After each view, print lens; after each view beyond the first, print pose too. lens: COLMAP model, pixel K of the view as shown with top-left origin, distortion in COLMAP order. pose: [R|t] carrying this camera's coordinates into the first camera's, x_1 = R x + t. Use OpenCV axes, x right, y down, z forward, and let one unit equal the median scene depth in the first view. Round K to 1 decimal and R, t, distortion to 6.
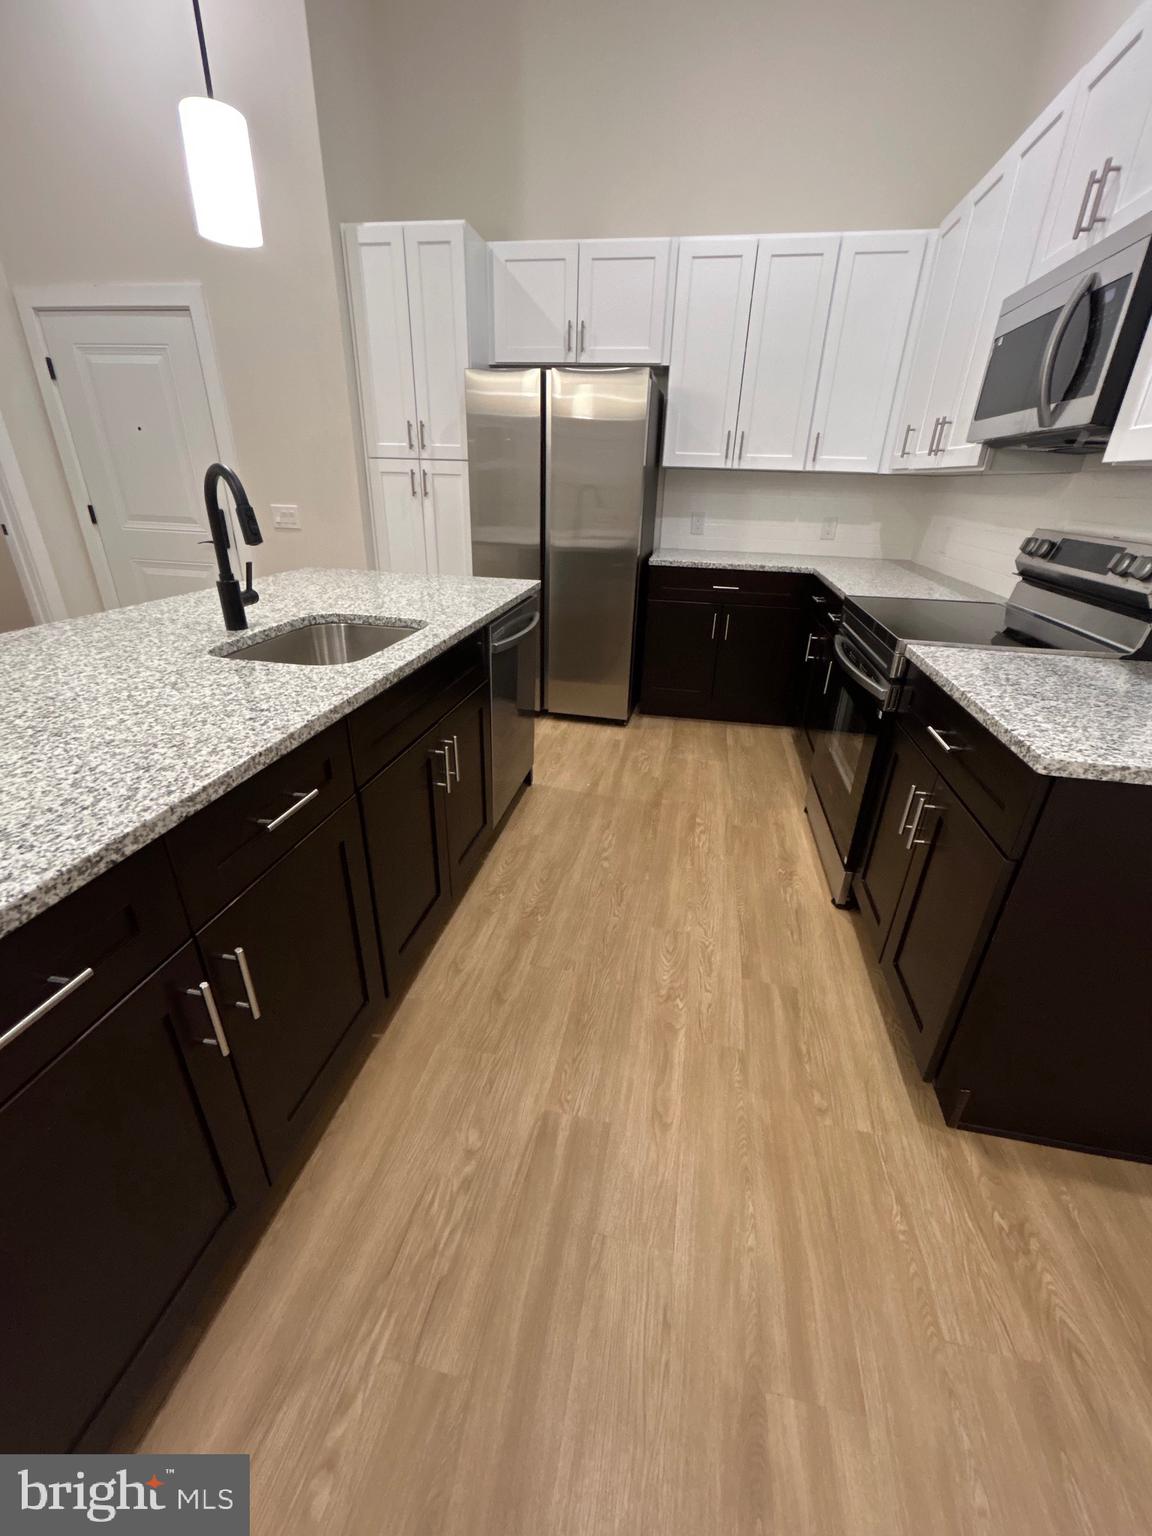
lens RADIAL K [[625.5, 0, 579.2], [0, 625.5, 768.0], [0, 0, 1]] dist [-0.000413, 0.001123]
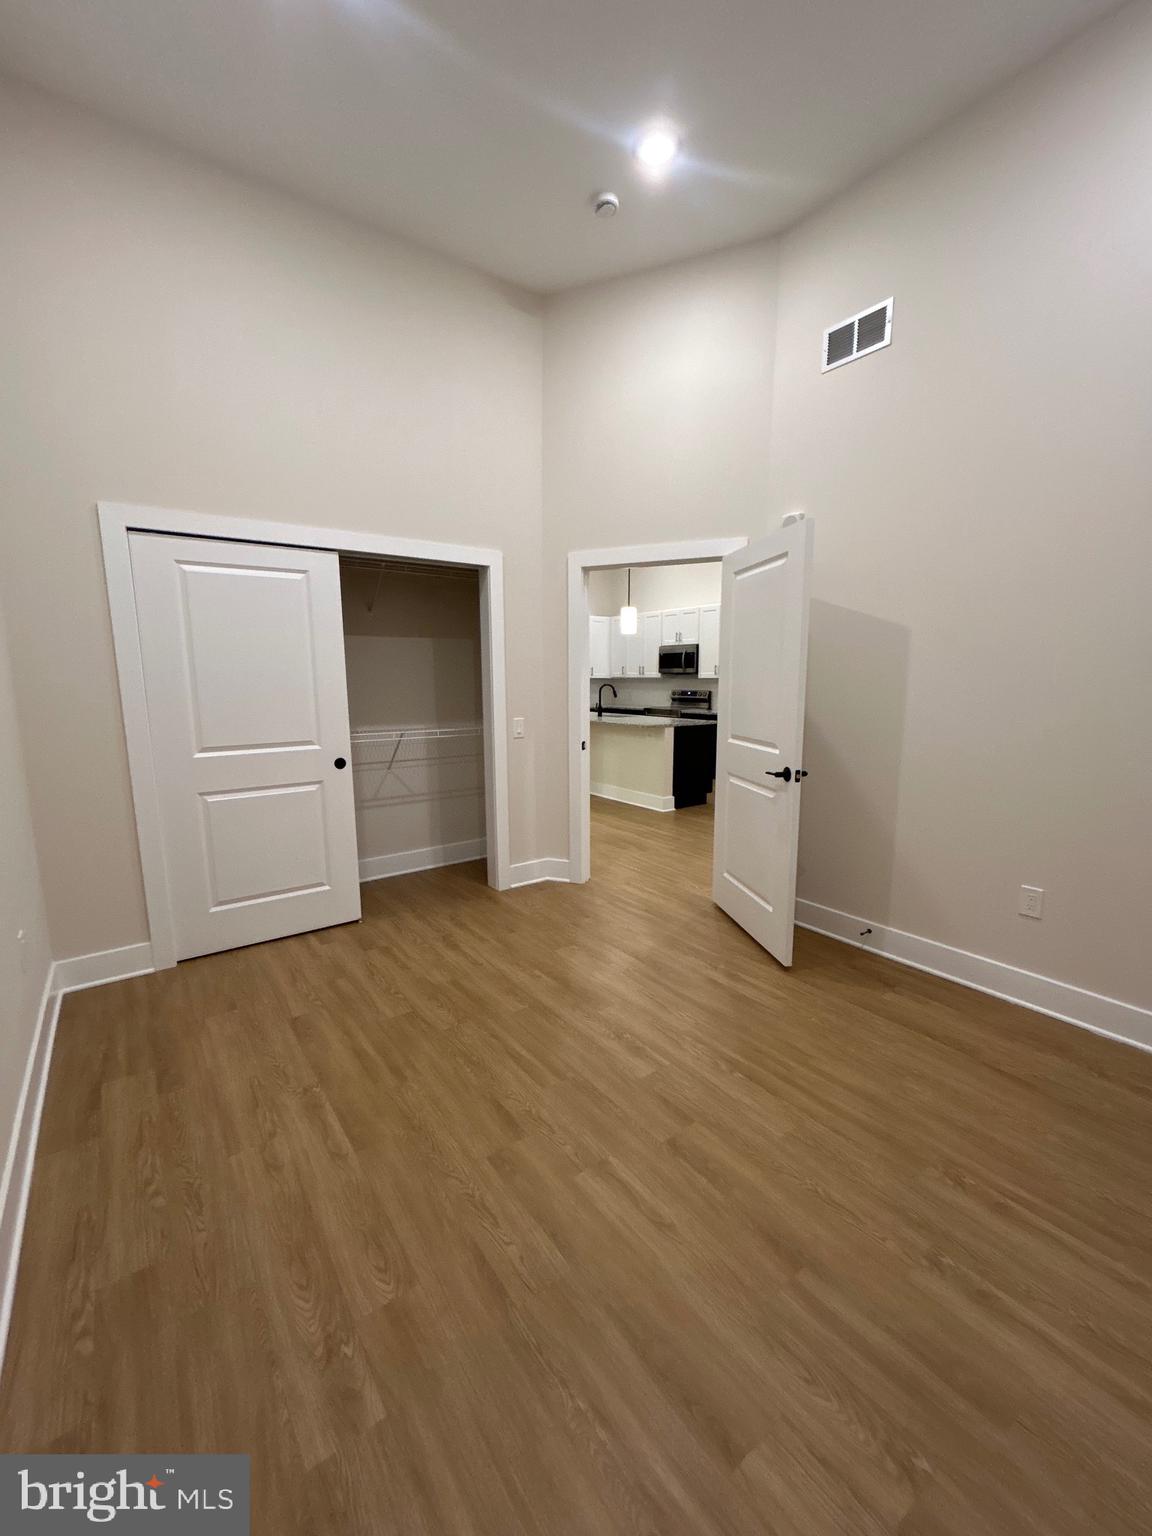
lens RADIAL K [[624.9, 0, 580.9], [0, 624.9, 769.2], [0, 0, 1]] dist [-0.001353, 0.000589]
pose [[0.679044, -0.135095, 0.721560, -3.882007], [0.327683, 0.935343, -0.133255, 0.680402], [-0.656904, 0.326929, 0.679407, -1.828025]]
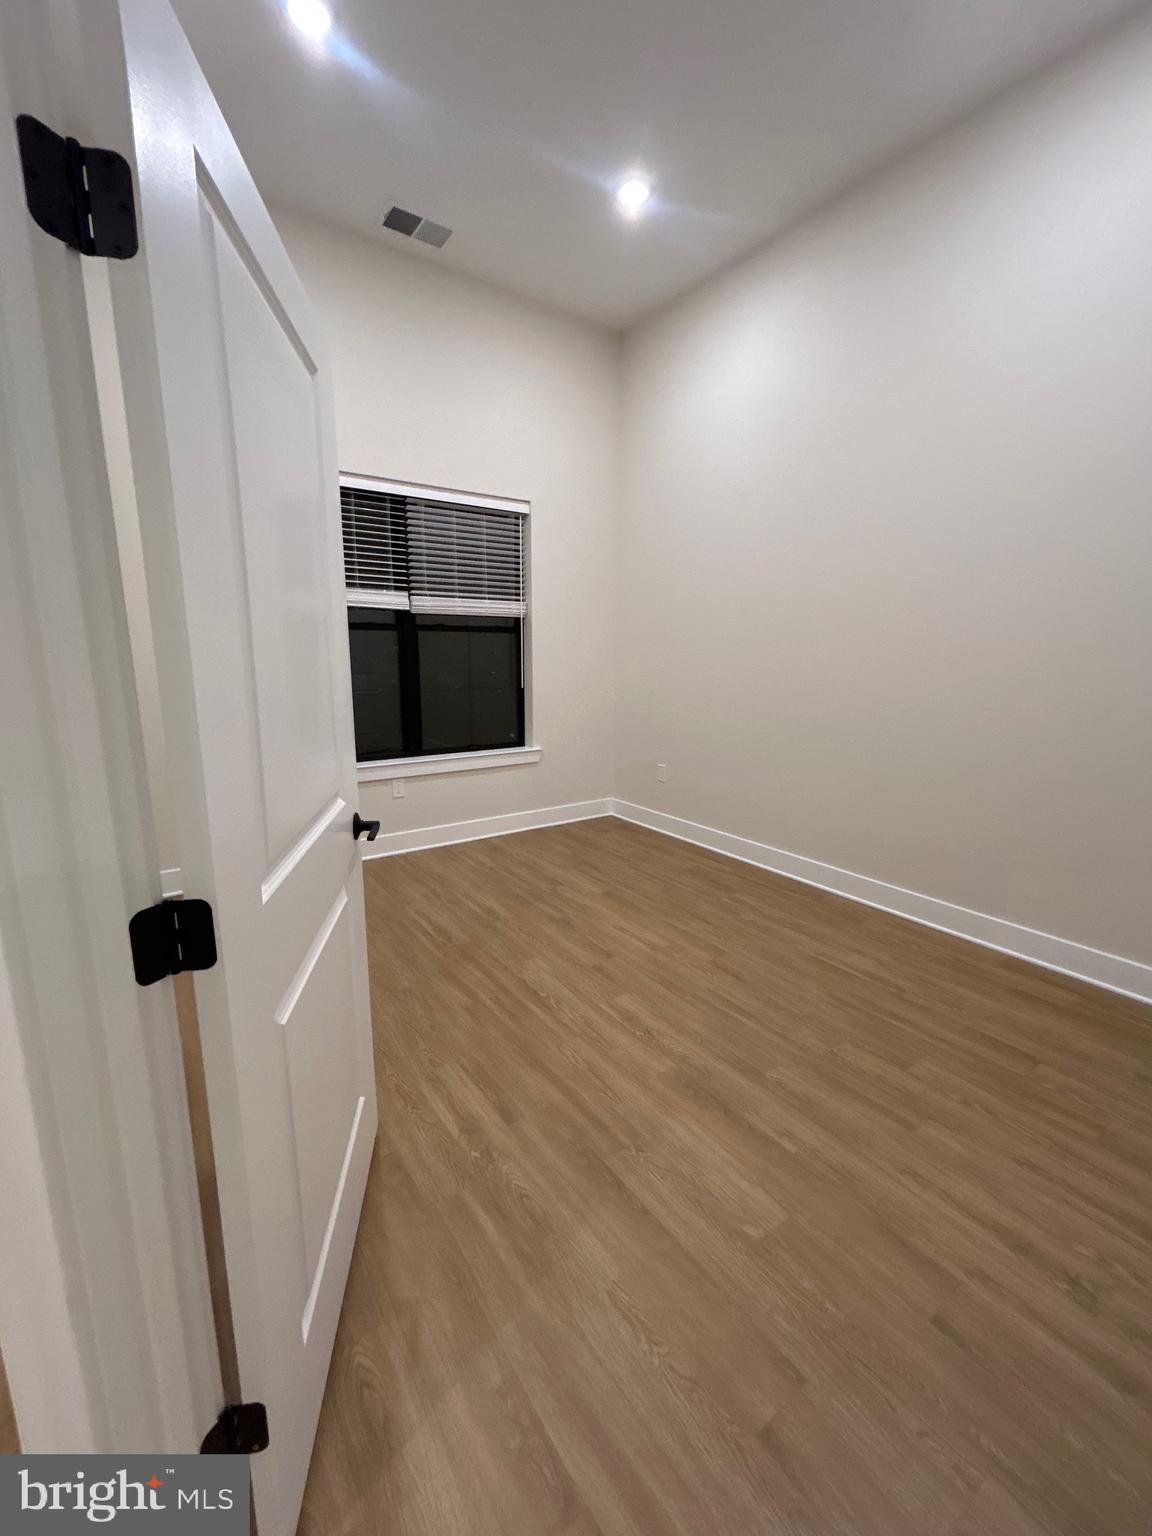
lens RADIAL K [[625.5, 0, 579.2], [0, 625.5, 768.0], [0, 0, 1]] dist [-0.000413, 0.001123]
pose [[-0.694685, 0.104888, -0.711626, -1.905316], [-0.326198, 0.835801, 0.441624, 0.075811], [0.641099, 0.538920, -0.546404, -0.404455]]
